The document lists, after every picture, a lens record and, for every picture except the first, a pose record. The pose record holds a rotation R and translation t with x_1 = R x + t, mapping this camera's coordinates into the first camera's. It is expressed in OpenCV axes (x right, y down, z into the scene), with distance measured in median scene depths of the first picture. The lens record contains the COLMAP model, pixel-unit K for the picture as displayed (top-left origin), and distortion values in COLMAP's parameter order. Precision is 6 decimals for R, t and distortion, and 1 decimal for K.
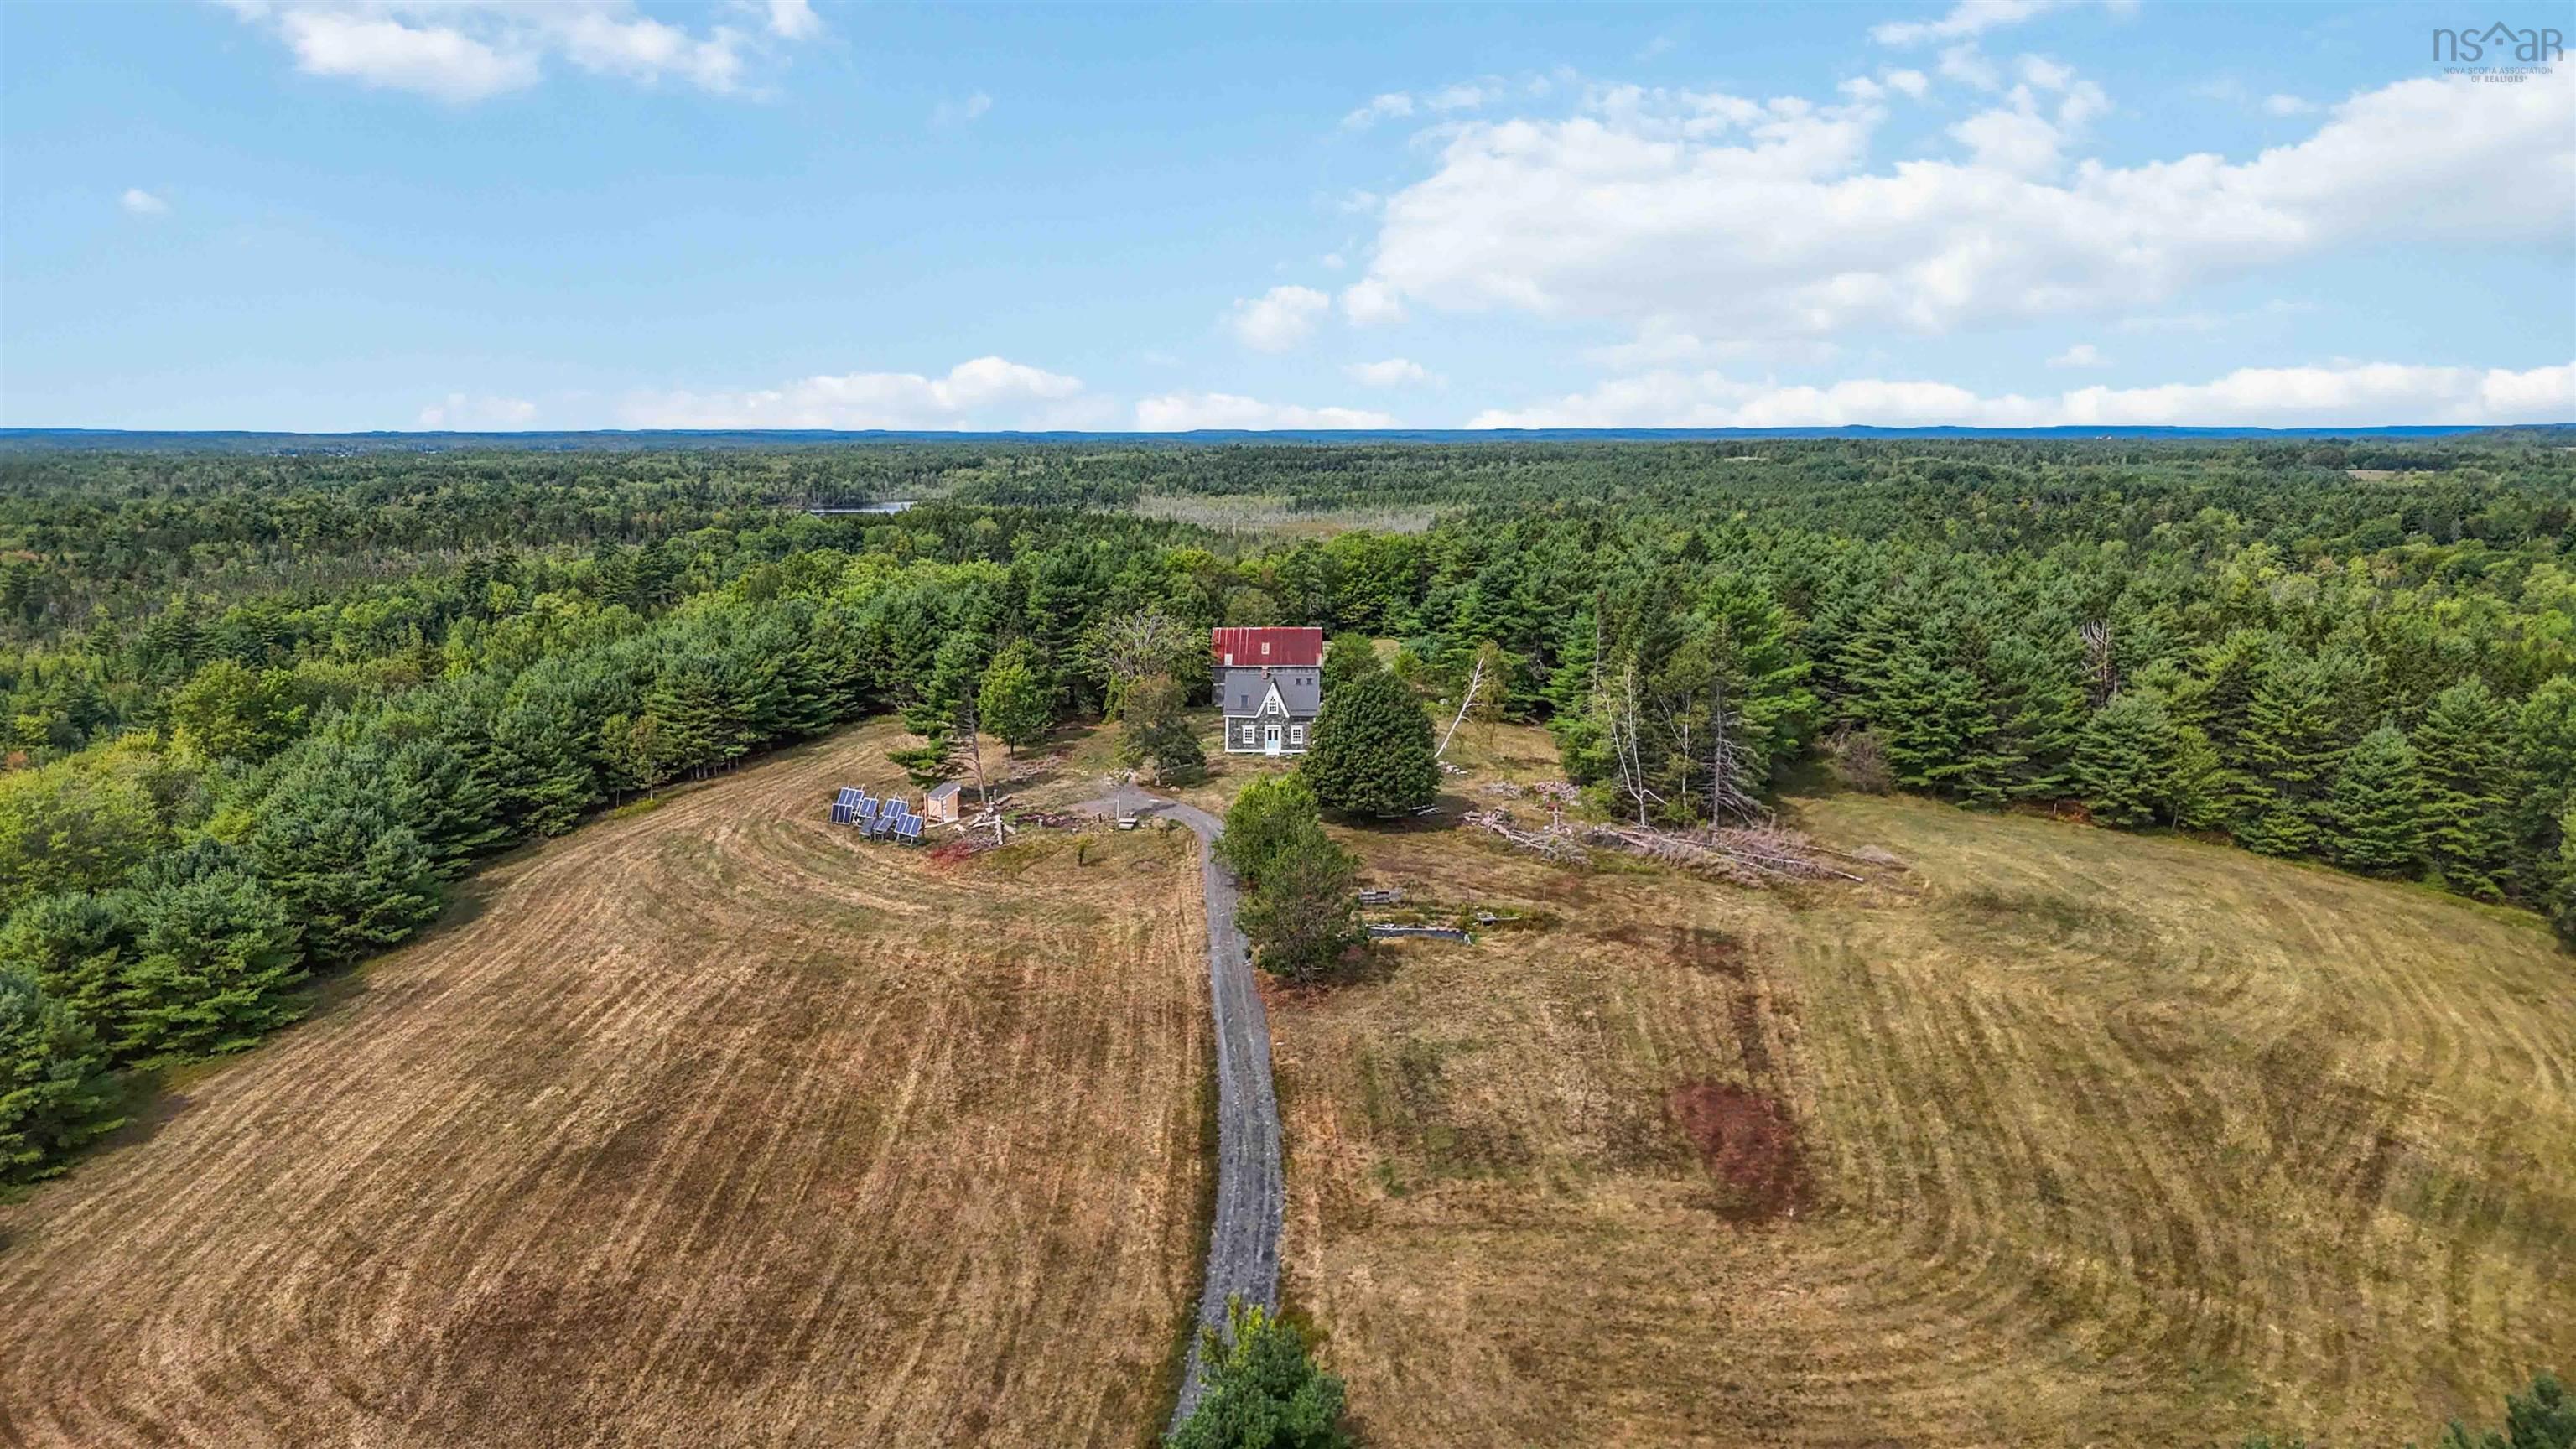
lens RADIAL K [[1898.1, 0, 1288.0], [0, 1898.1, 724.5], [0, 0, 1]] dist [0.036936, -0.001571]
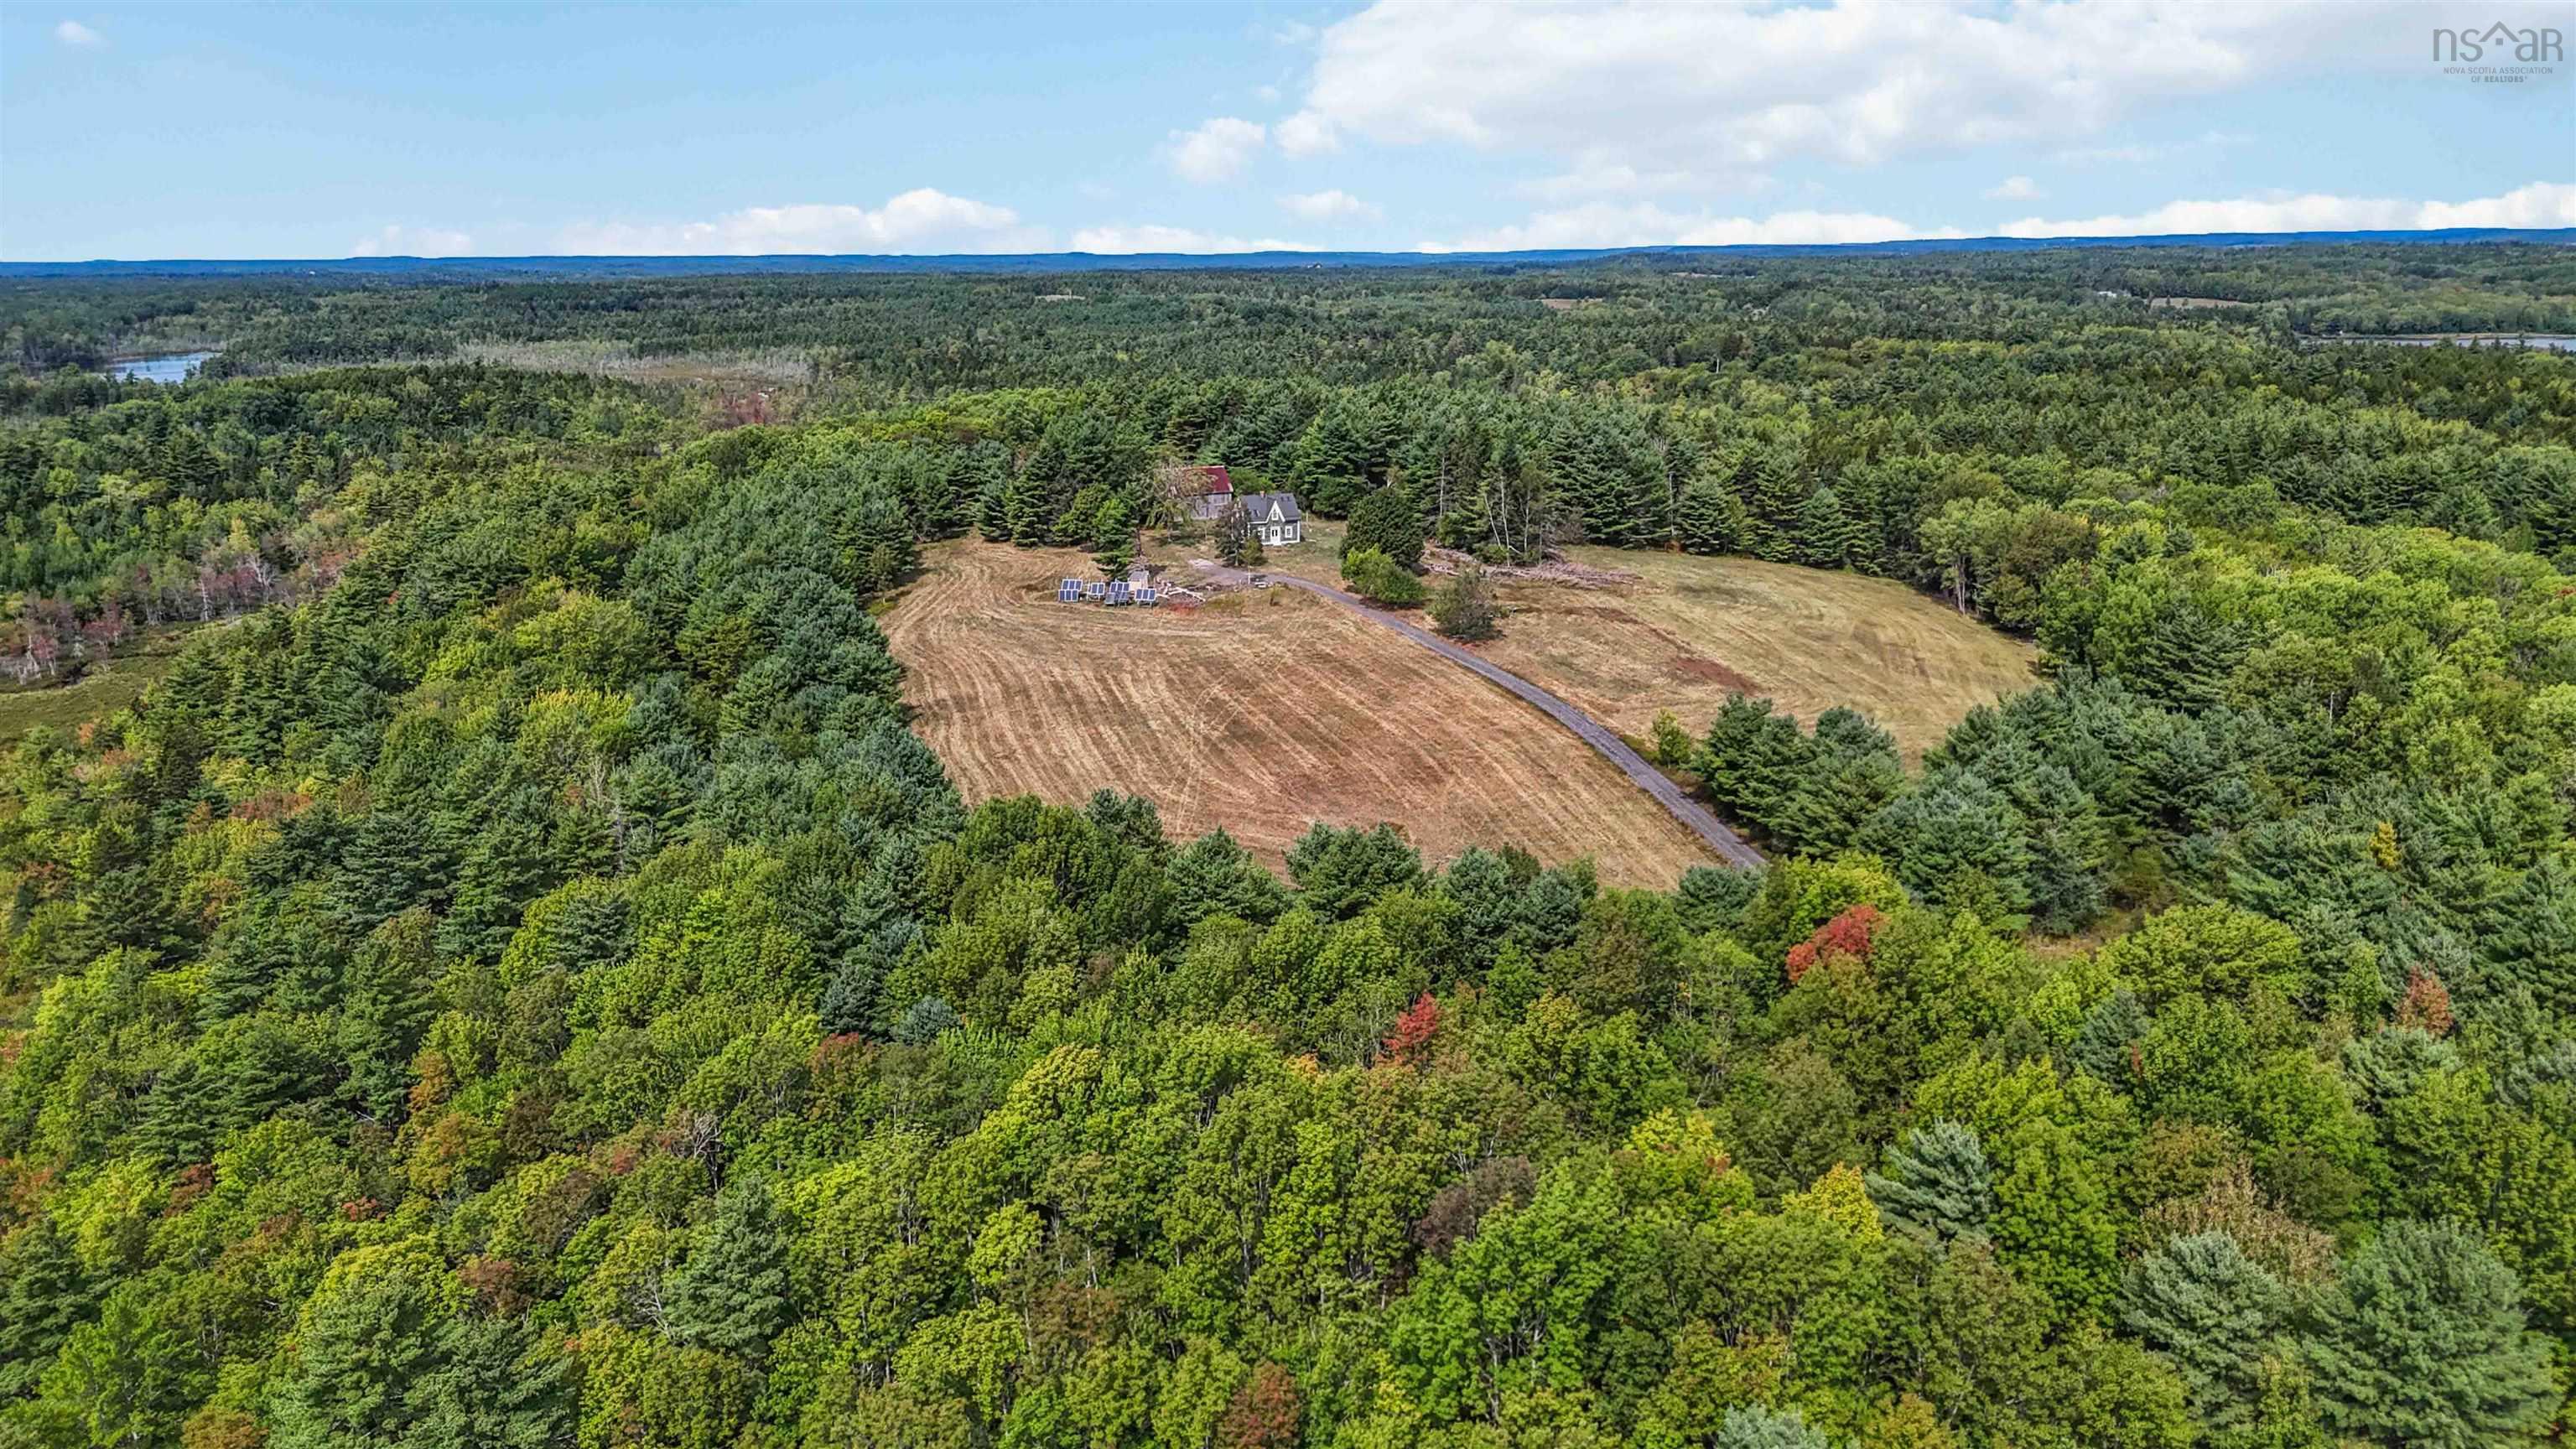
lens RADIAL K [[1893.0, 0, 1288.0], [0, 1893.0, 724.5], [0, 0, 1]] dist [0.109577, -0.167189]
pose [[0.920864, -0.103170, 0.375987, -0.608315], [0.069999, 0.992433, 0.100881, 0.005548], [-0.383549, -0.066579, 0.921117, -0.506094]]
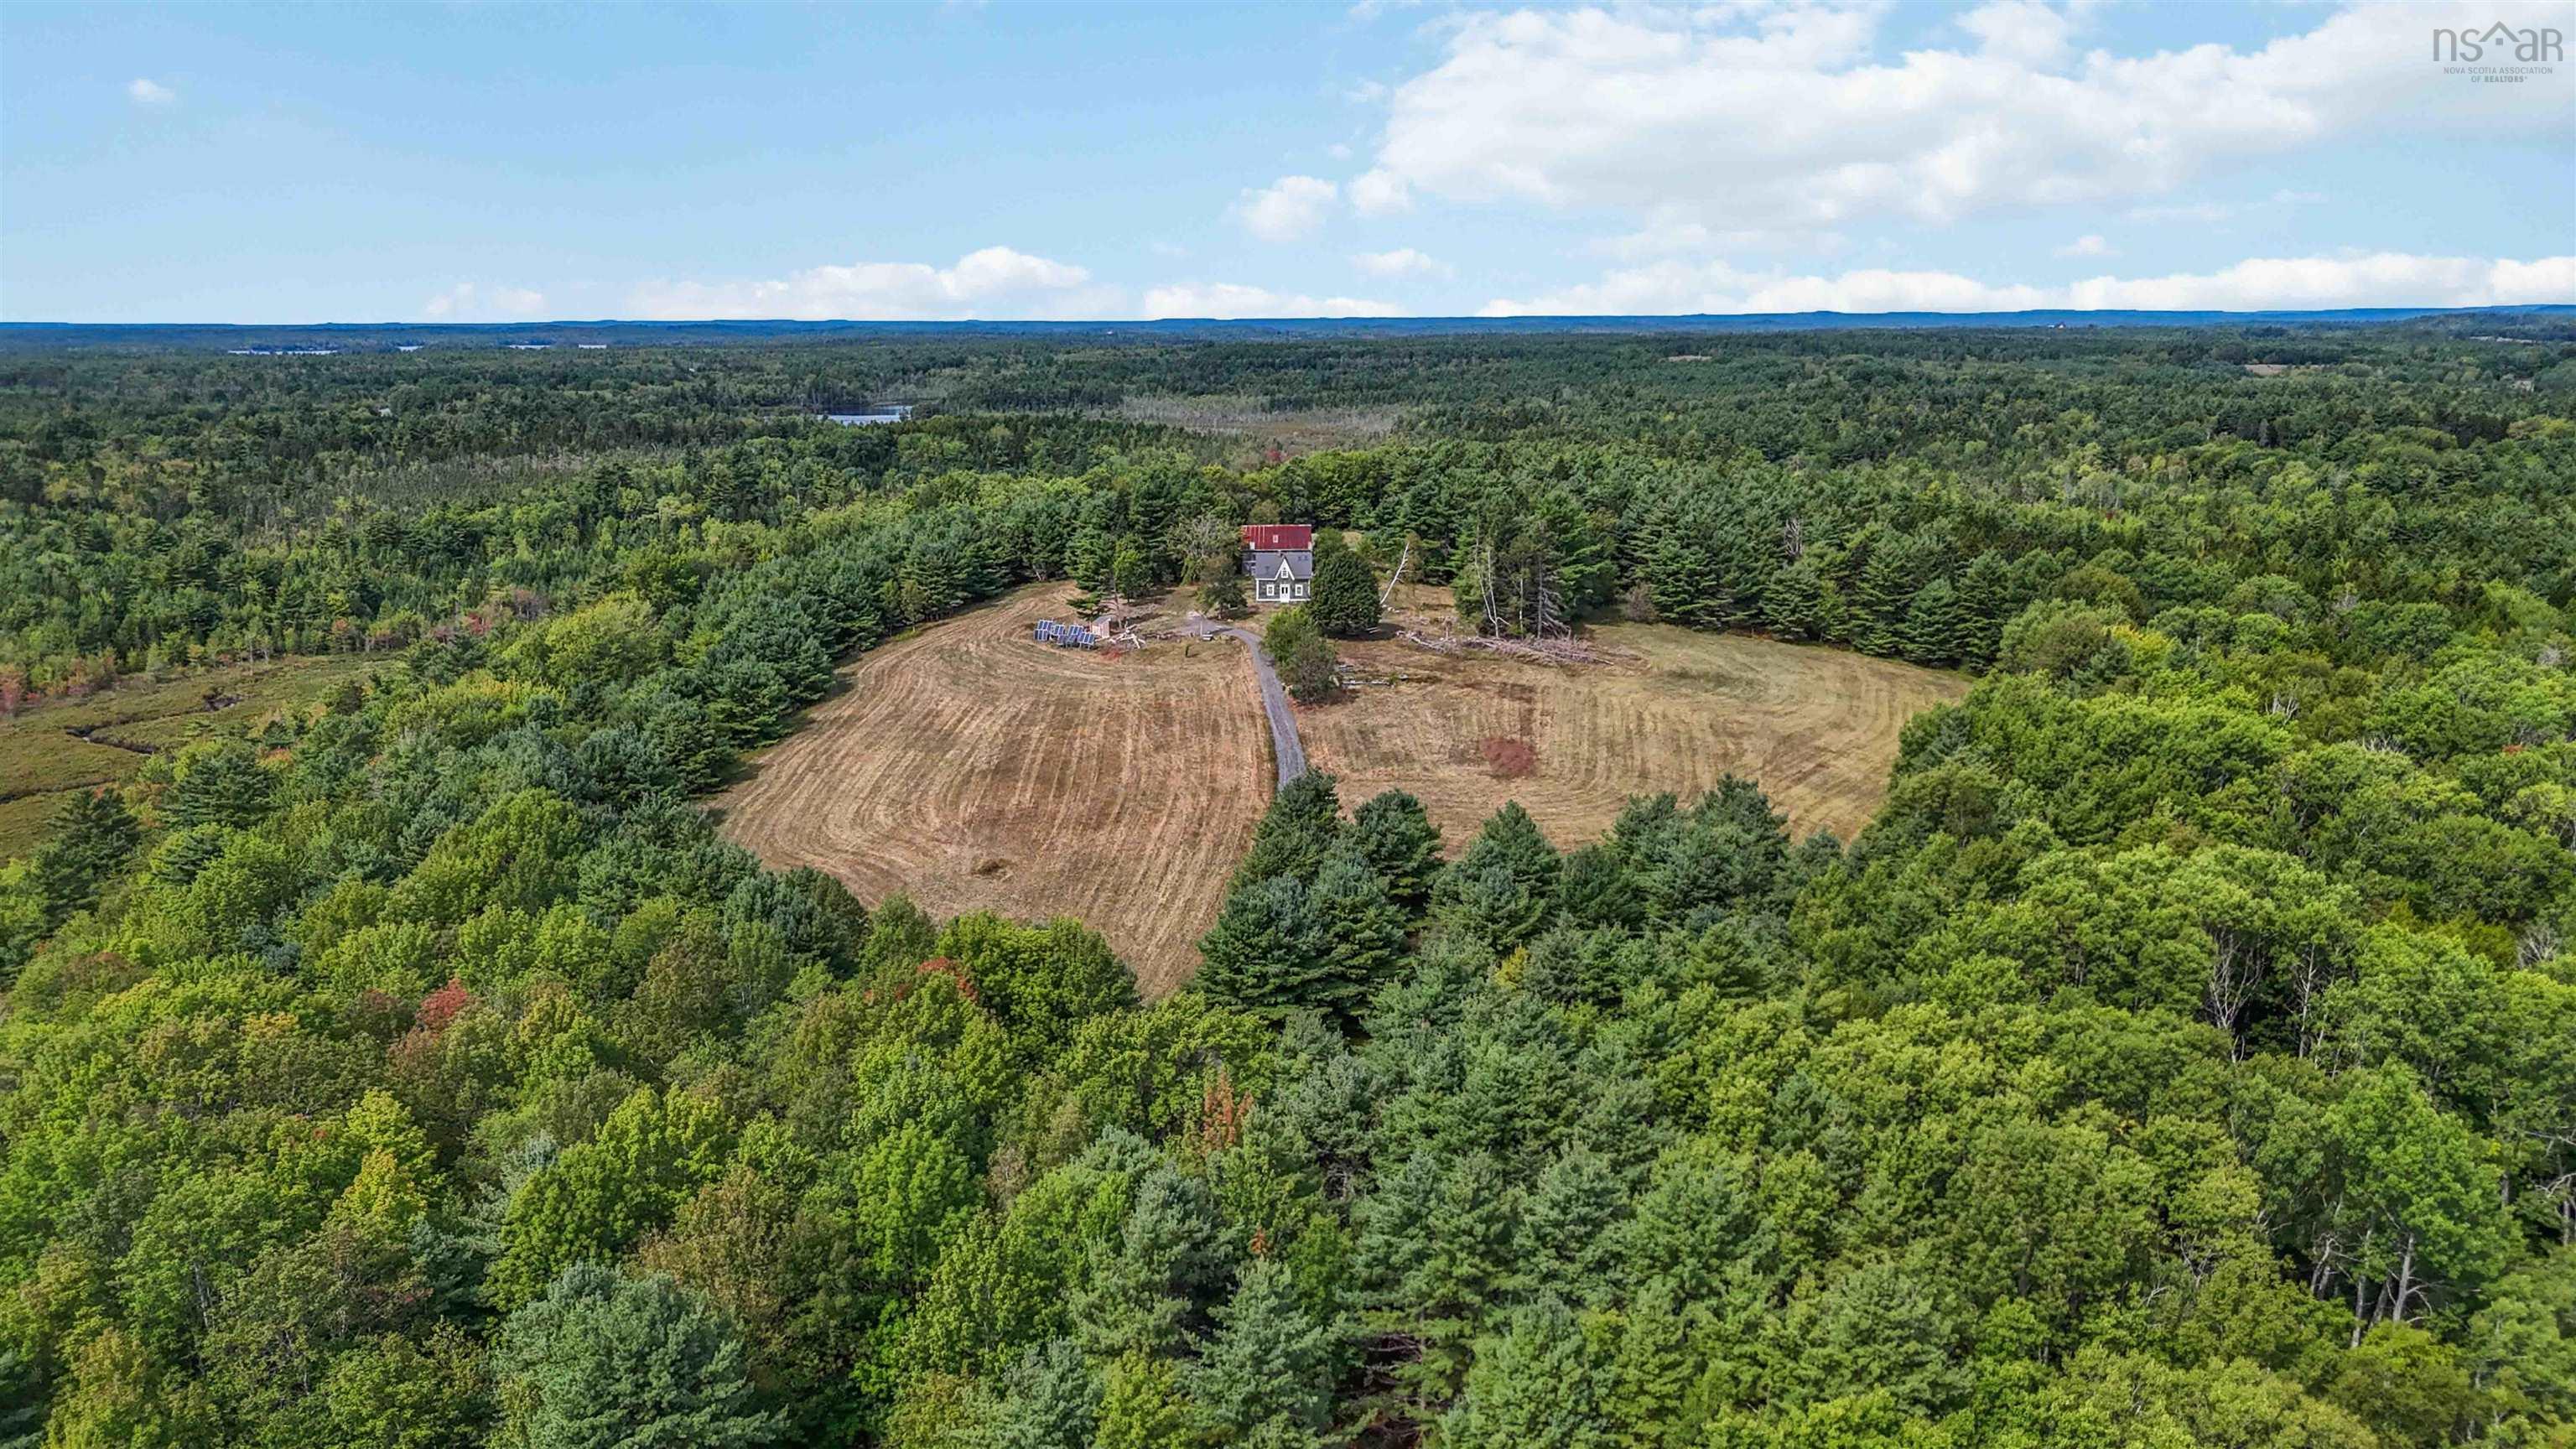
lens RADIAL K [[1893.0, 0, 1288.0], [0, 1893.0, 724.5], [0, 0, 1]] dist [0.109577, -0.167189]
pose [[0.999846, -0.008033, 0.015579, -0.031428], [0.007135, 0.998356, 0.056877, 0.028437], [-0.016010, -0.056757, 0.998260, -0.670190]]
